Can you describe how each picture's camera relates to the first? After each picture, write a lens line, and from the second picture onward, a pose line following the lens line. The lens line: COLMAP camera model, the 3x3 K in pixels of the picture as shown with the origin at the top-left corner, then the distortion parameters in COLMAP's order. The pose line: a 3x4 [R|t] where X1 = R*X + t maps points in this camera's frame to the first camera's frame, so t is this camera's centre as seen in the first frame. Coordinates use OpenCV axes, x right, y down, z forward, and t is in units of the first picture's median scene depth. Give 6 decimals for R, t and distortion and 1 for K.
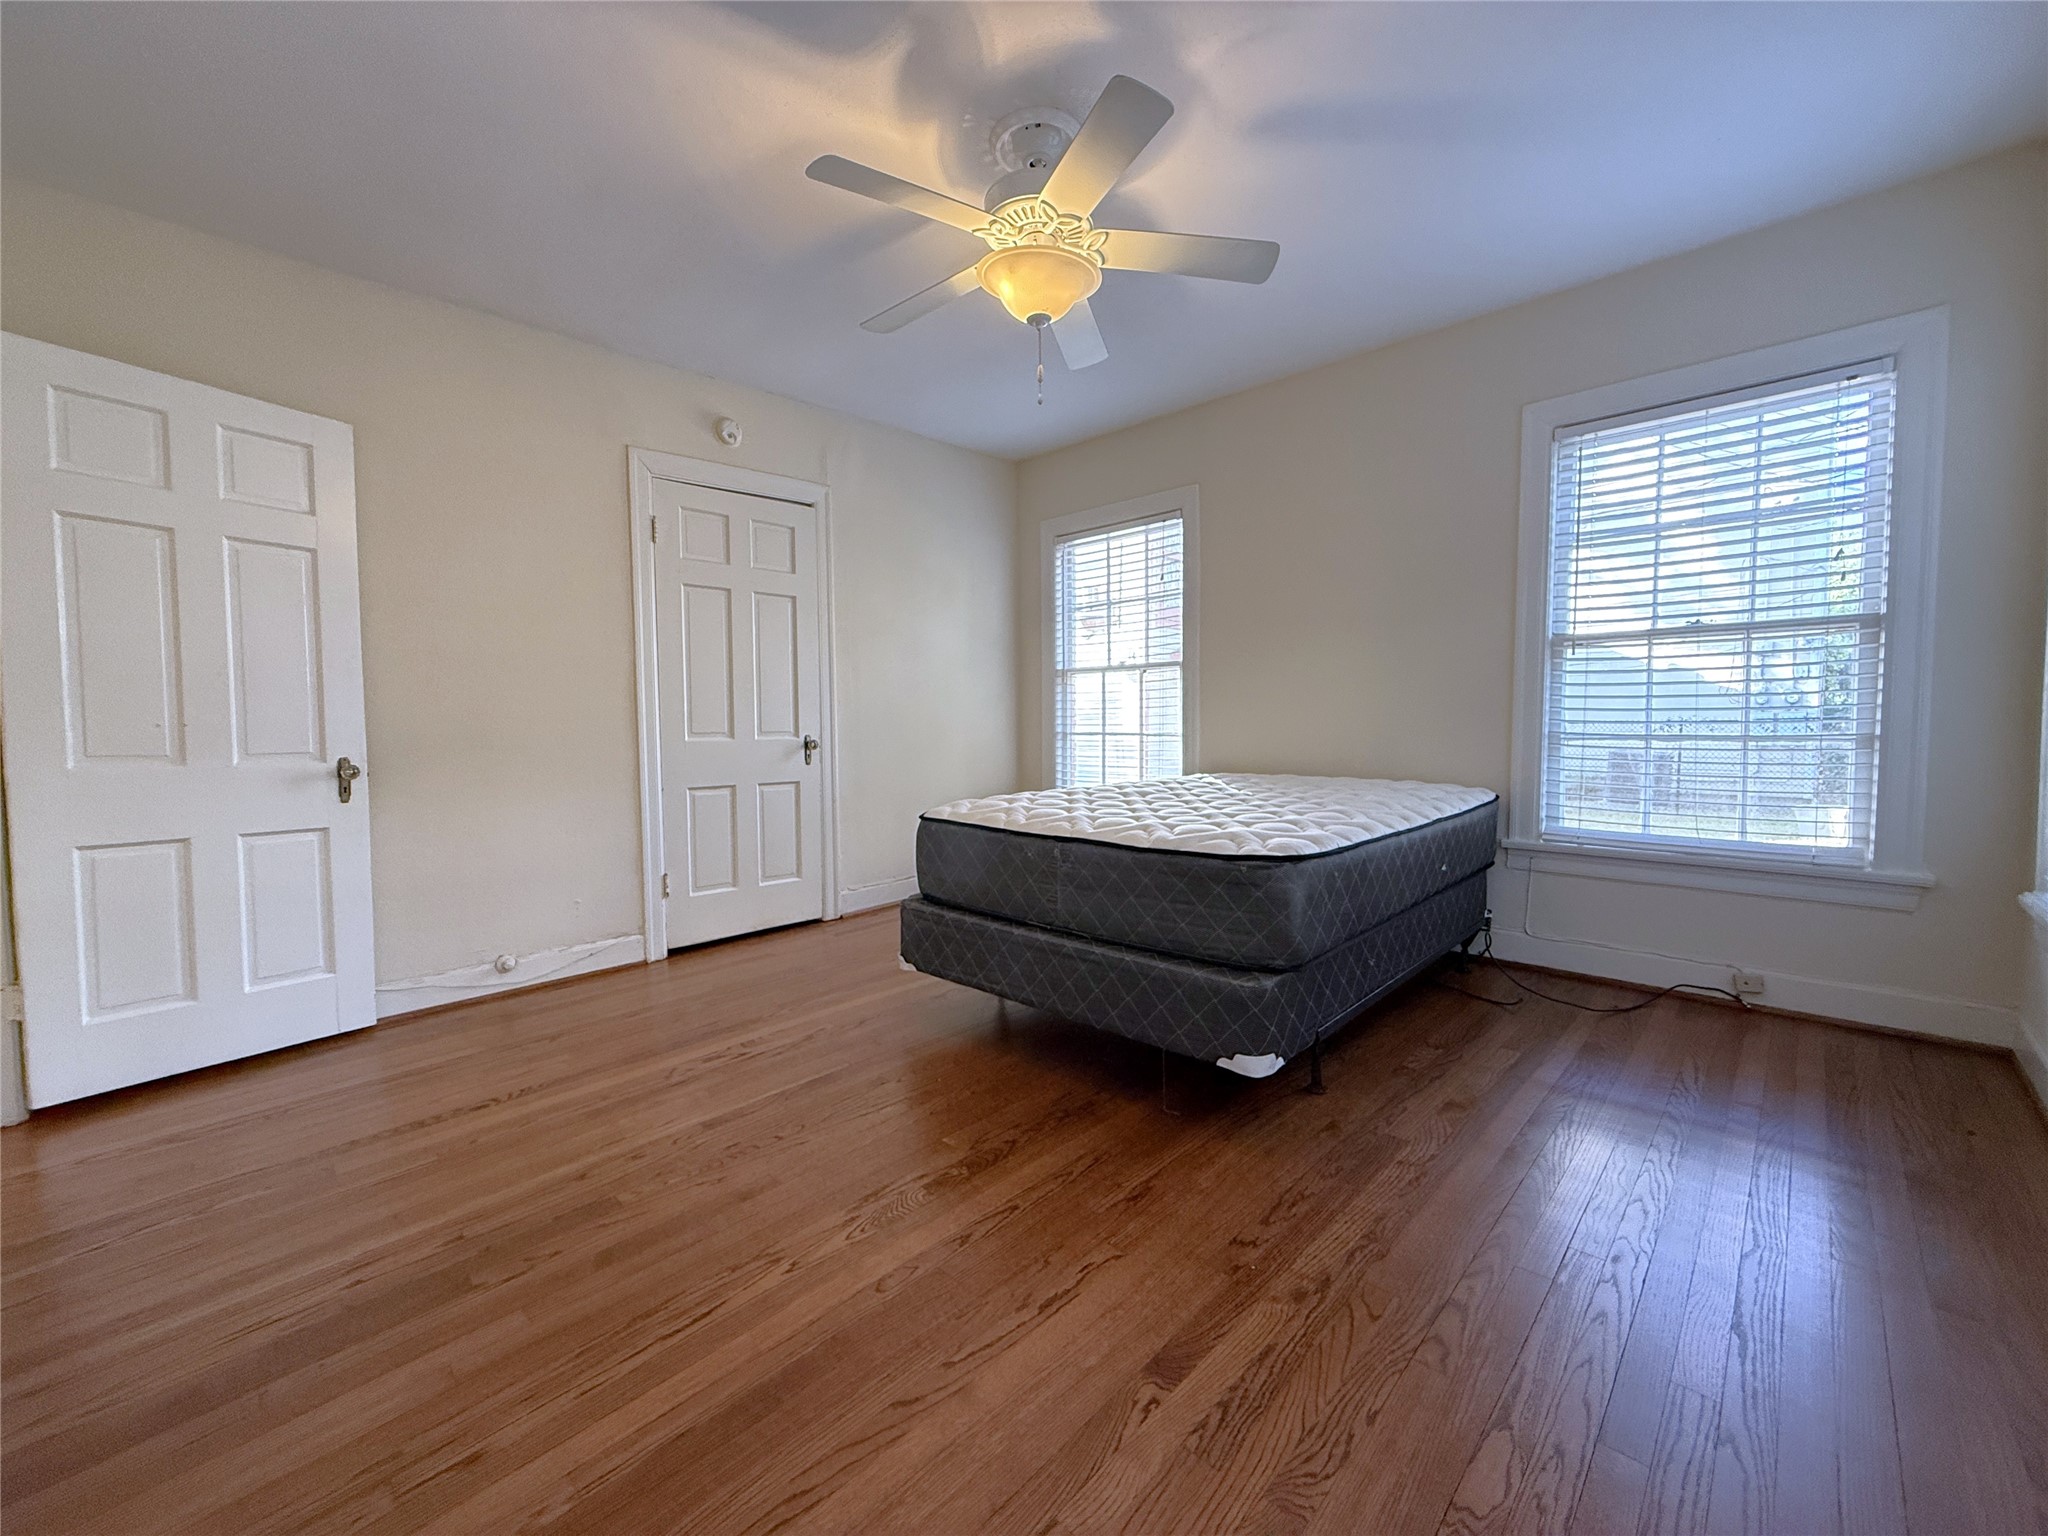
lens RADIAL K [[820.0, 0, 1013.2], [0, 820.0, 769.2], [0, 0, 1]] dist [-0.001764, 0.001092]
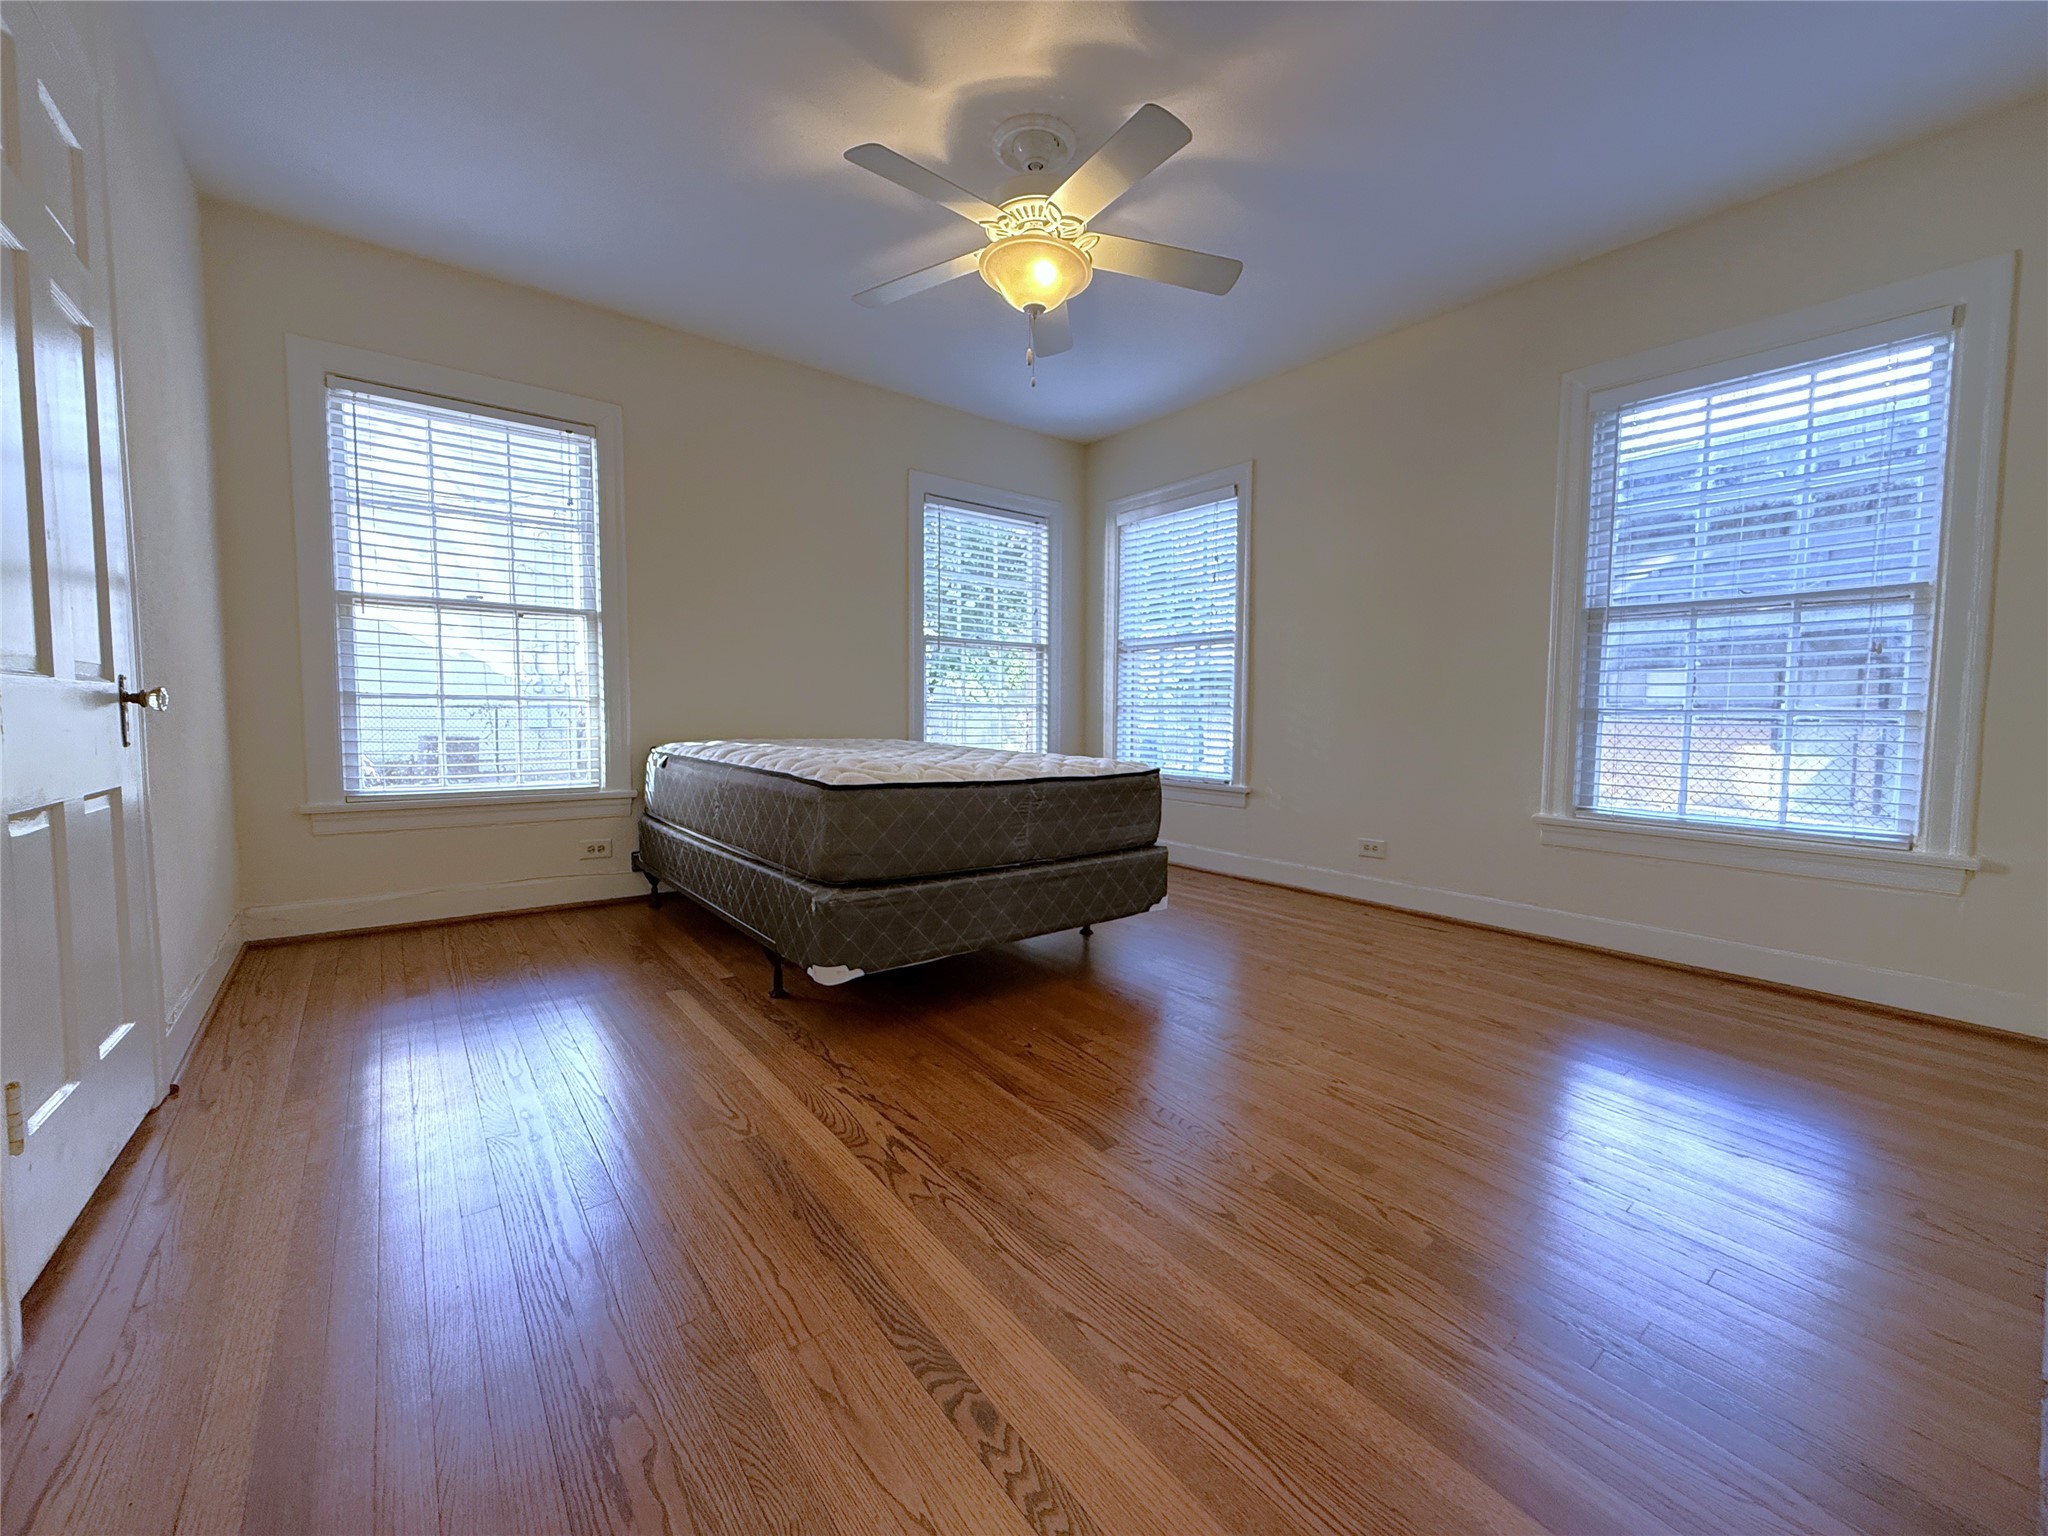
lens RADIAL K [[820.0, 0, 1024.6], [0, 820.0, 758.1], [0, 0, 1]] dist [-0.001764, 0.001092]
pose [[0.137311, -0.056725, 0.988902, -0.983269], [0.045742, 0.997657, 0.050875, -0.004889], [-0.989471, 0.038248, 0.139584, 0.787924]]
